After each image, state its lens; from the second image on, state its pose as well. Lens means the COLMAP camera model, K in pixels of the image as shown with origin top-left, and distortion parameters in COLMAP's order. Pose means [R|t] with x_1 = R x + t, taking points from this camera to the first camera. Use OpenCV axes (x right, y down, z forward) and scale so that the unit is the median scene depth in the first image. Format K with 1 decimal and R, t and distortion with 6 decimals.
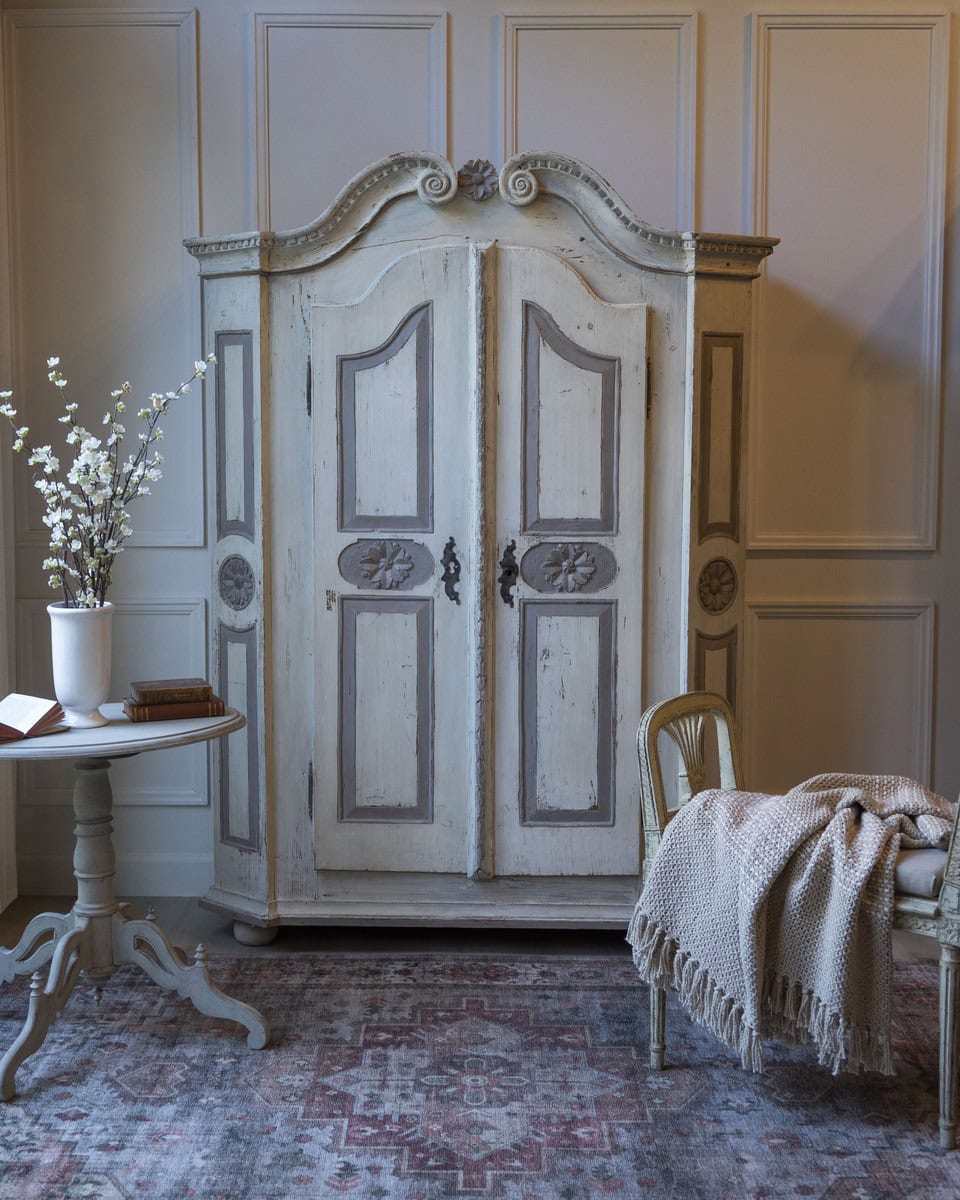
lens RADIAL K [[1678.6, 0, 477.0], [0, 1678.6, 578.4], [0, 0, 1]] dist [-0.015954, -0.032882]
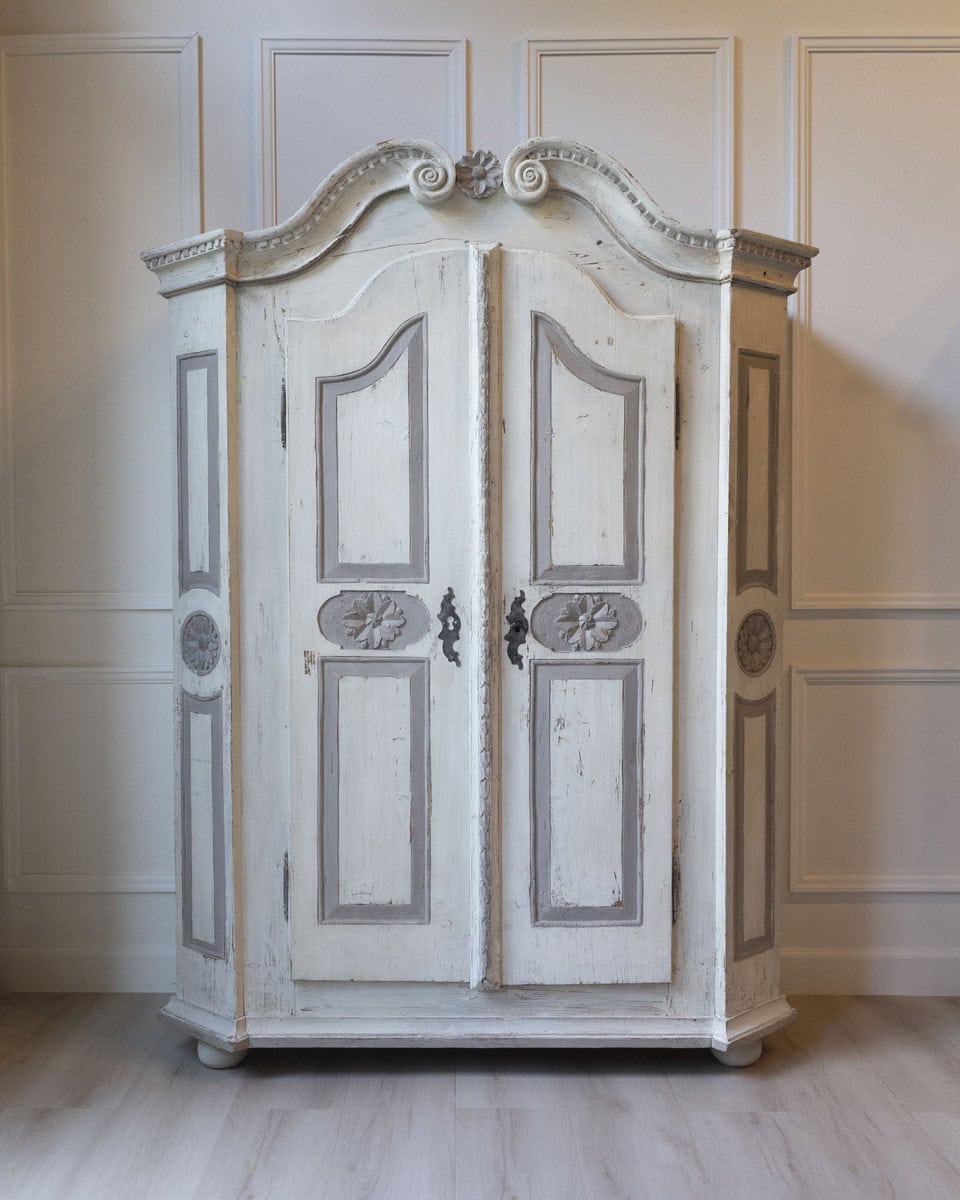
lens RADIAL K [[1171.0, 0, 459.4], [0, 1171.0, 599.2], [0, 0, 1]] dist [-0.004283, 0.000825]
pose [[0.999792, -0.006061, 0.019497, -0.022087], [0.007236, 0.998127, -0.060752, 0.017718], [-0.019092, 0.060880, 0.997962, 0.402507]]
